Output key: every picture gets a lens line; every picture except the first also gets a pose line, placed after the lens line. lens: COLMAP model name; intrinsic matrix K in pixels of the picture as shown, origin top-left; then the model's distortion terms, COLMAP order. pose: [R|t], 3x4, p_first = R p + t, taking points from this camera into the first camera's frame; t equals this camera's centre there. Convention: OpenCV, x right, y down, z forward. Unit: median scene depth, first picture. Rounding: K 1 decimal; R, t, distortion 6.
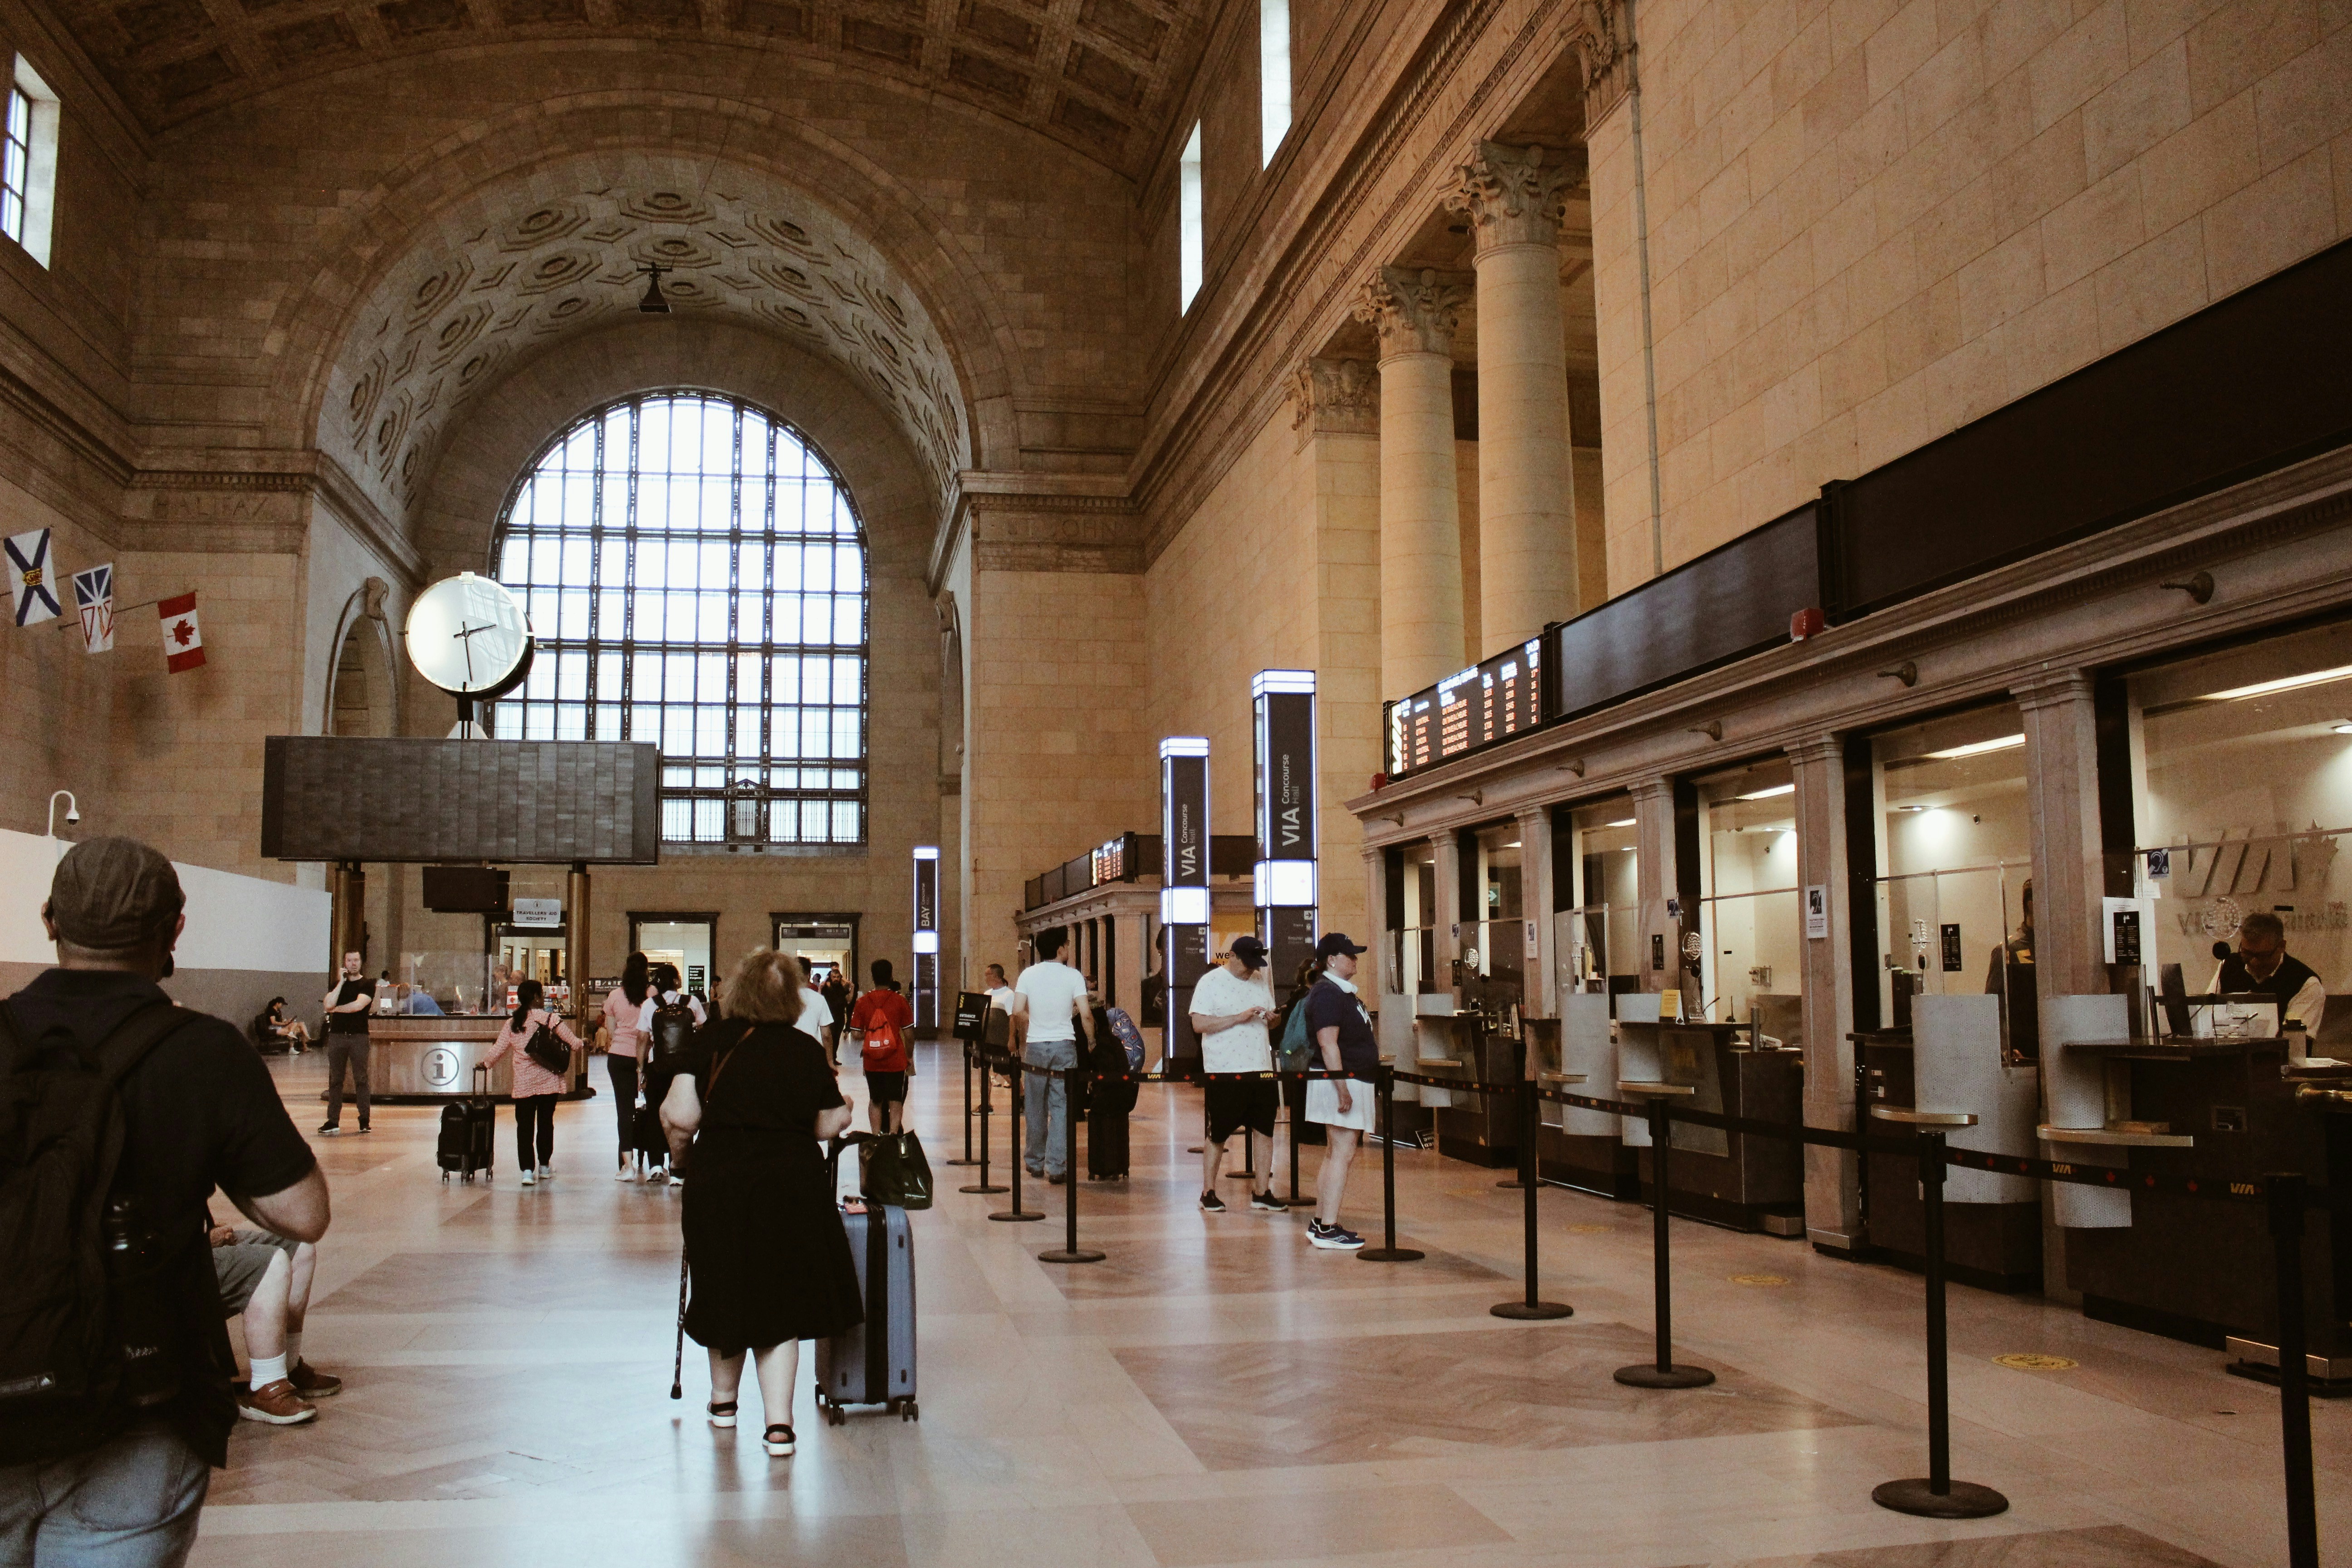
lens RADIAL K [[1985.9, 0, 1141.5], [0, 1985.9, 772.7], [0, 0, 1]] dist [-0.158975, 0.137698]
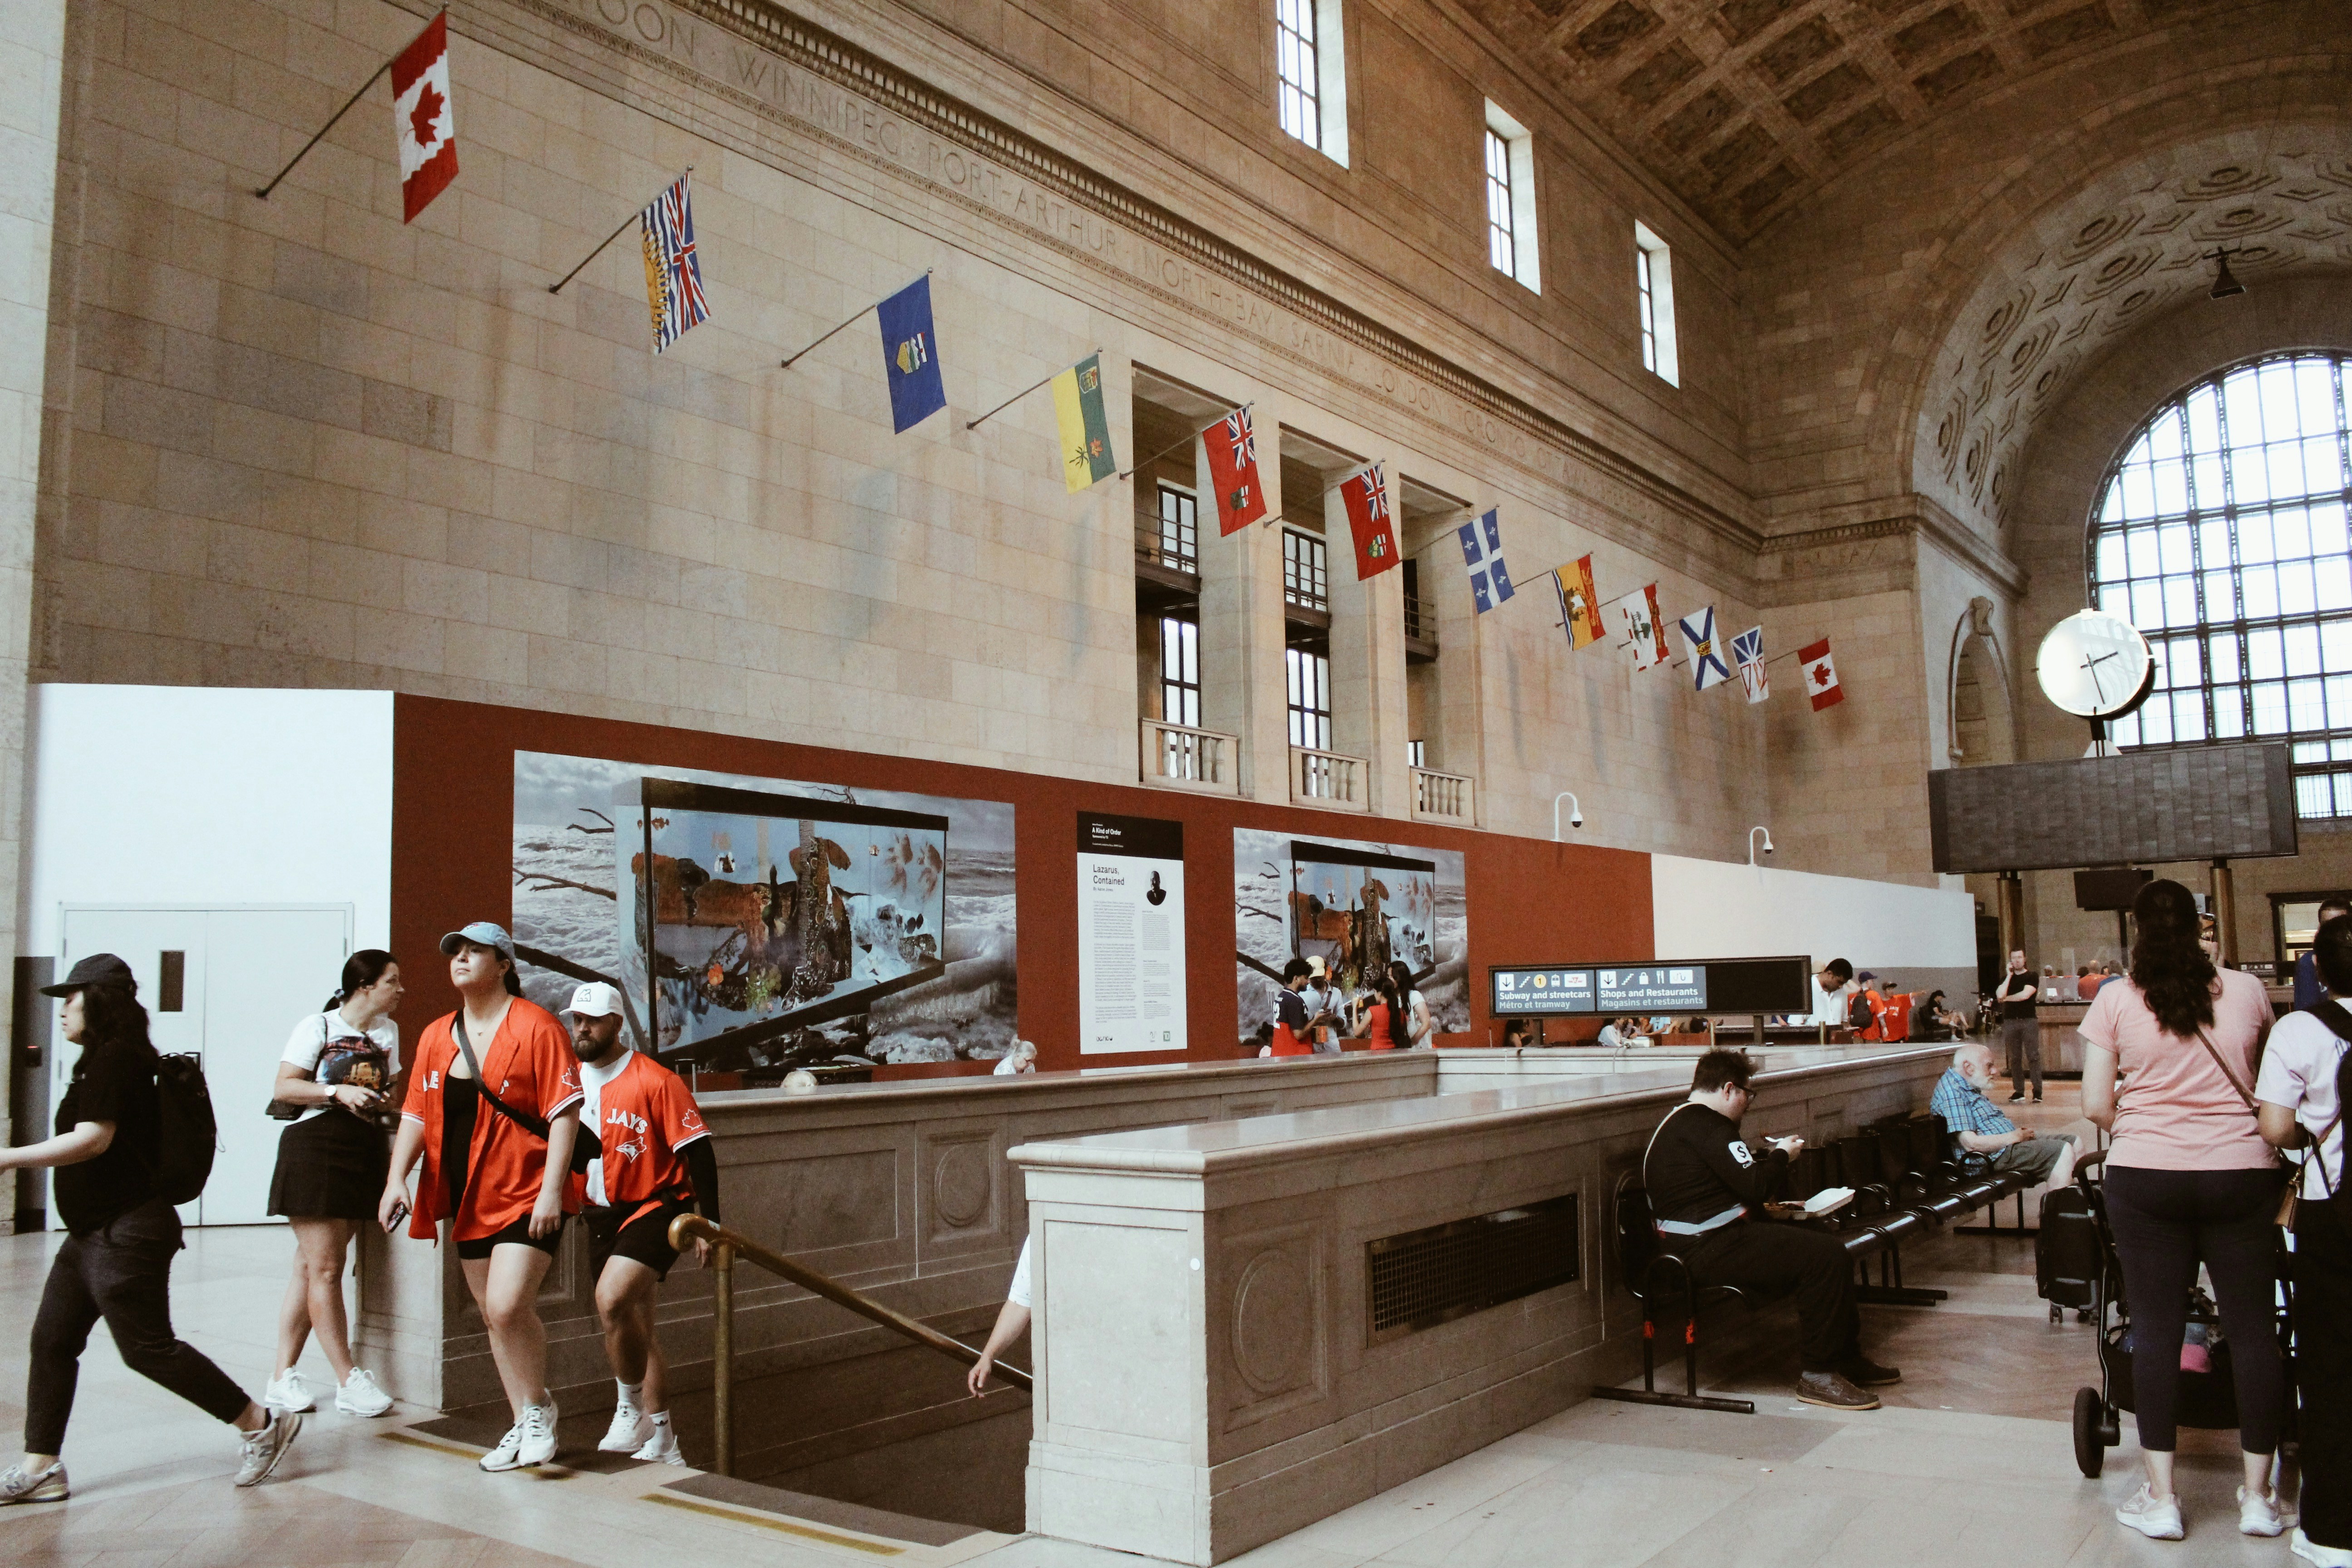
lens RADIAL K [[1985.9, 0, 1141.5], [0, 1985.9, 772.7], [0, 0, 1]] dist [-0.158975, 0.137698]
pose [[0.705452, -0.087233, -0.703369, 0.024285], [0.089953, 0.995391, -0.033232, -0.011497], [0.703027, -0.039827, 0.710048, -0.099194]]
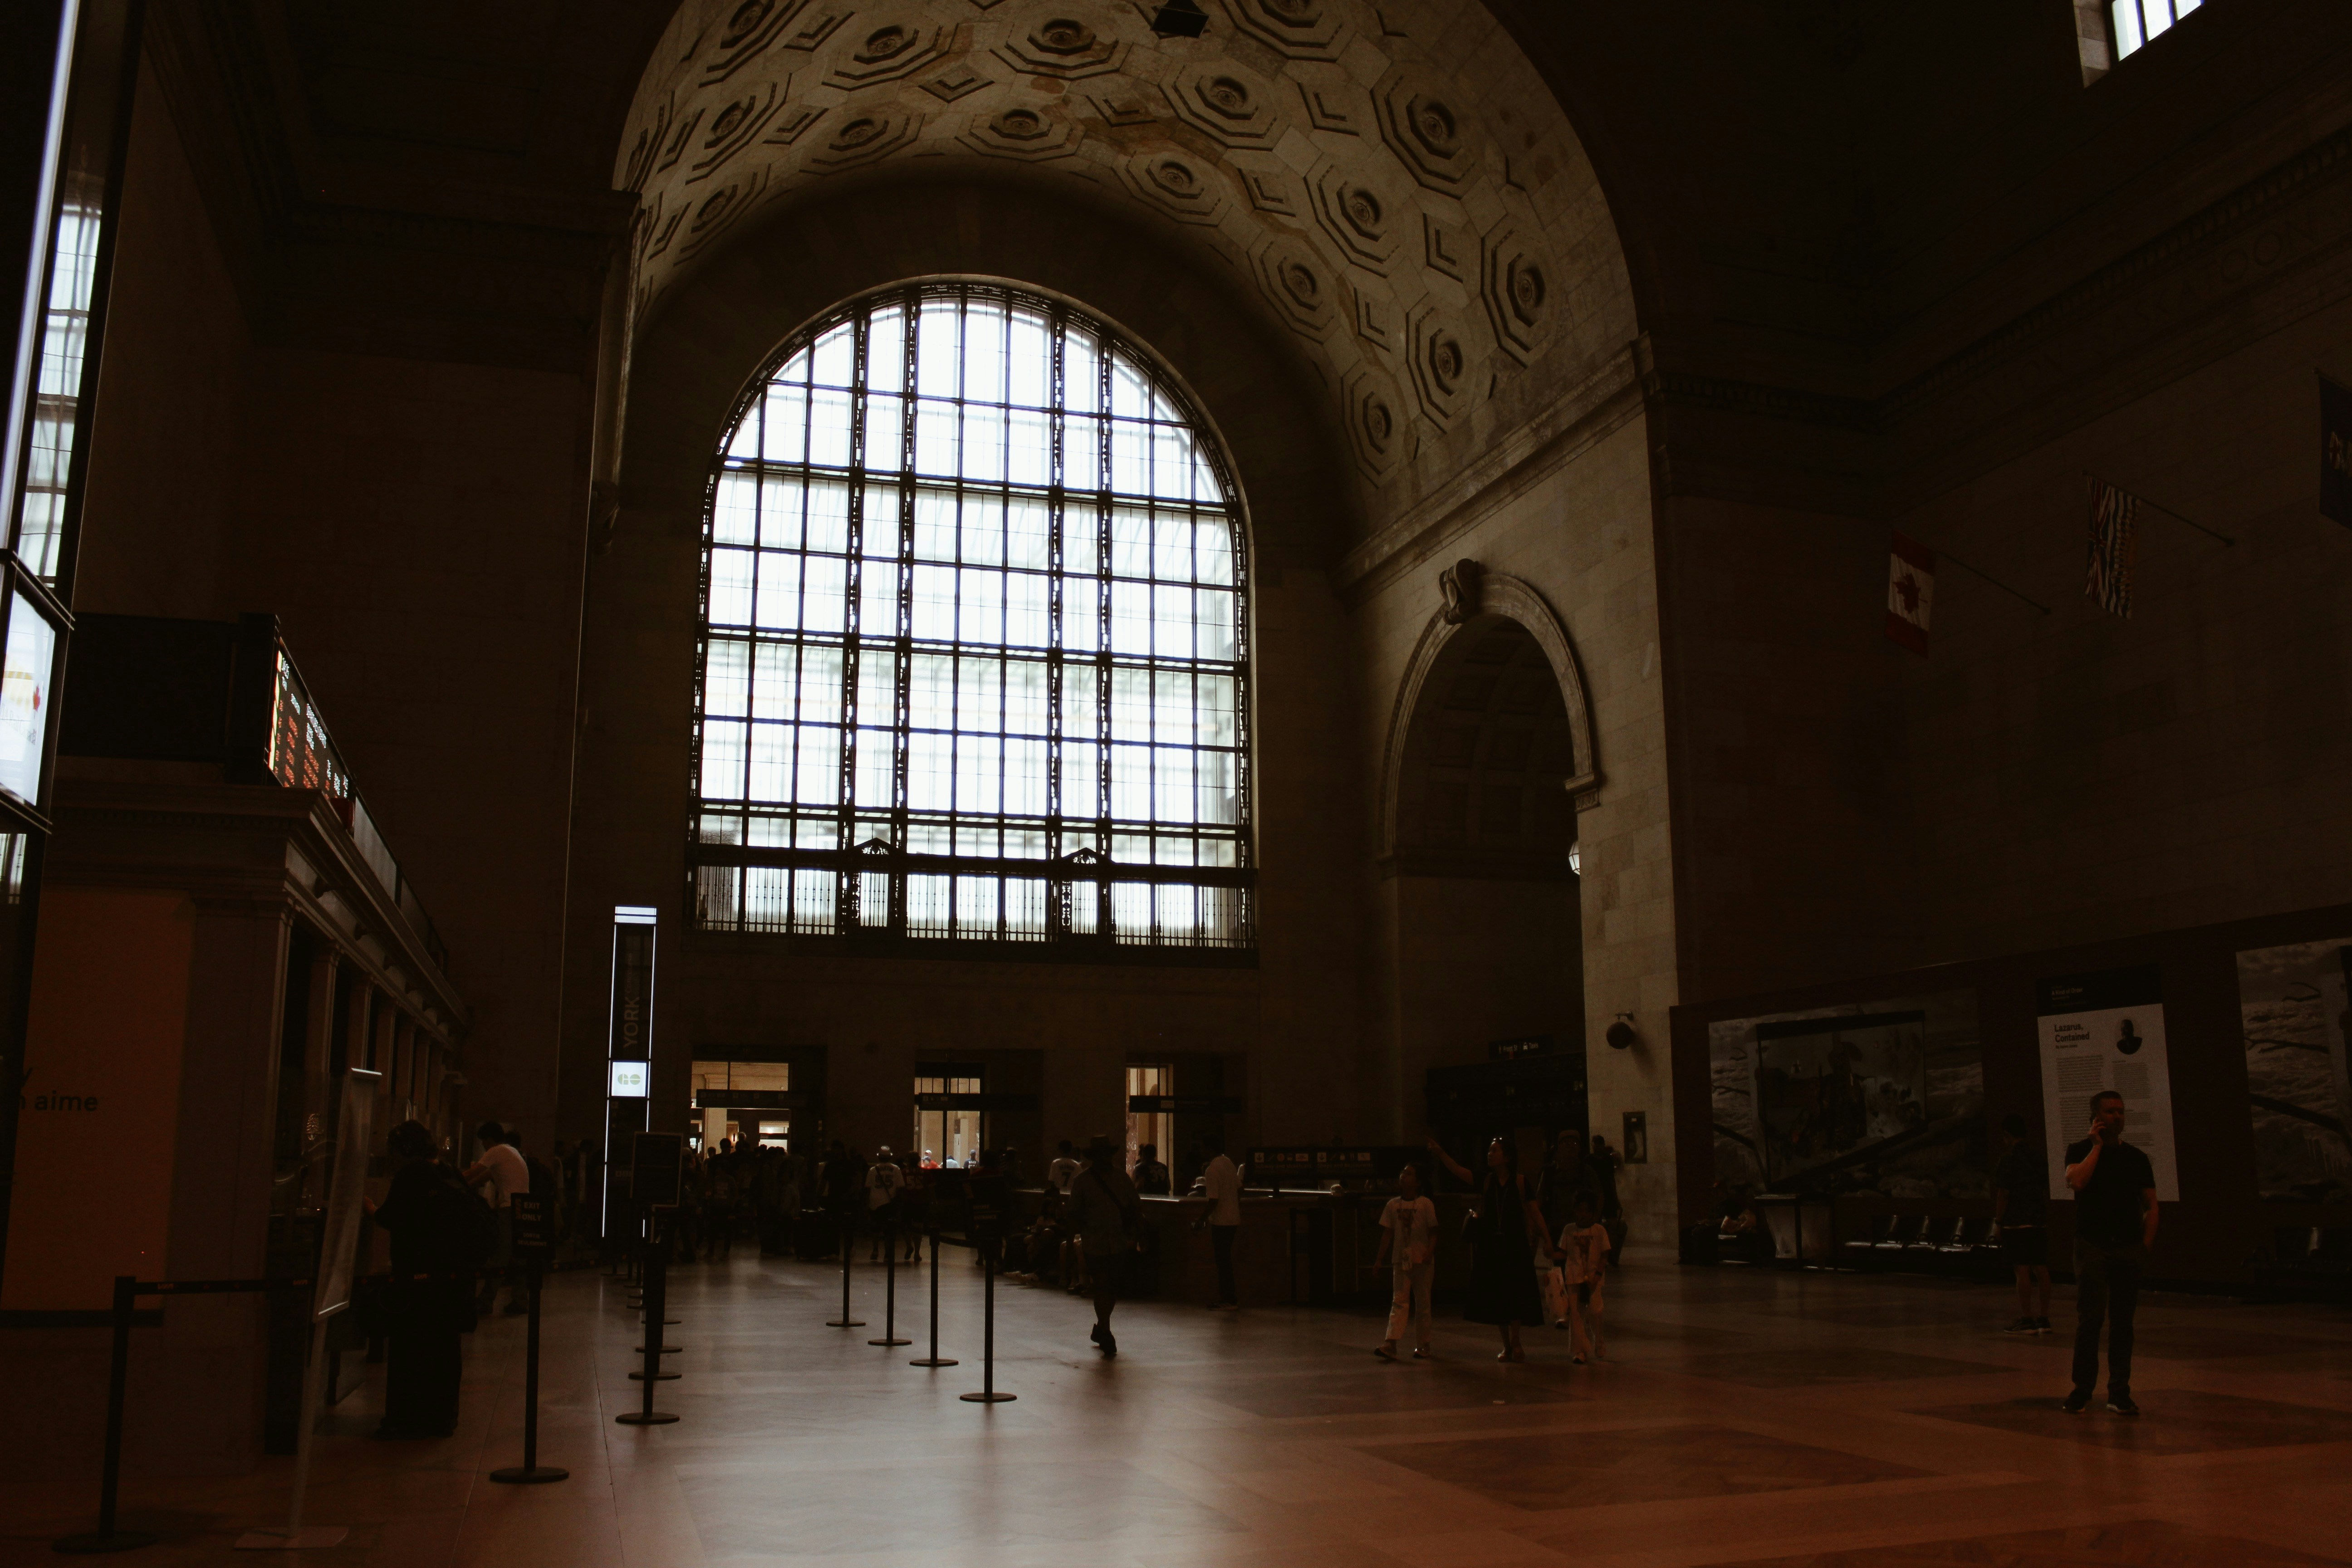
lens RADIAL K [[1985.9, 0, 1141.5], [0, 1985.9, 772.7], [0, 0, 1]] dist [-0.158975, 0.137698]
pose [[-0.993025, -0.022471, -0.115743, -0.064439], [0.013124, 0.954502, -0.297915, 0.152767], [0.117171, -0.297356, -0.947550, 1.373050]]
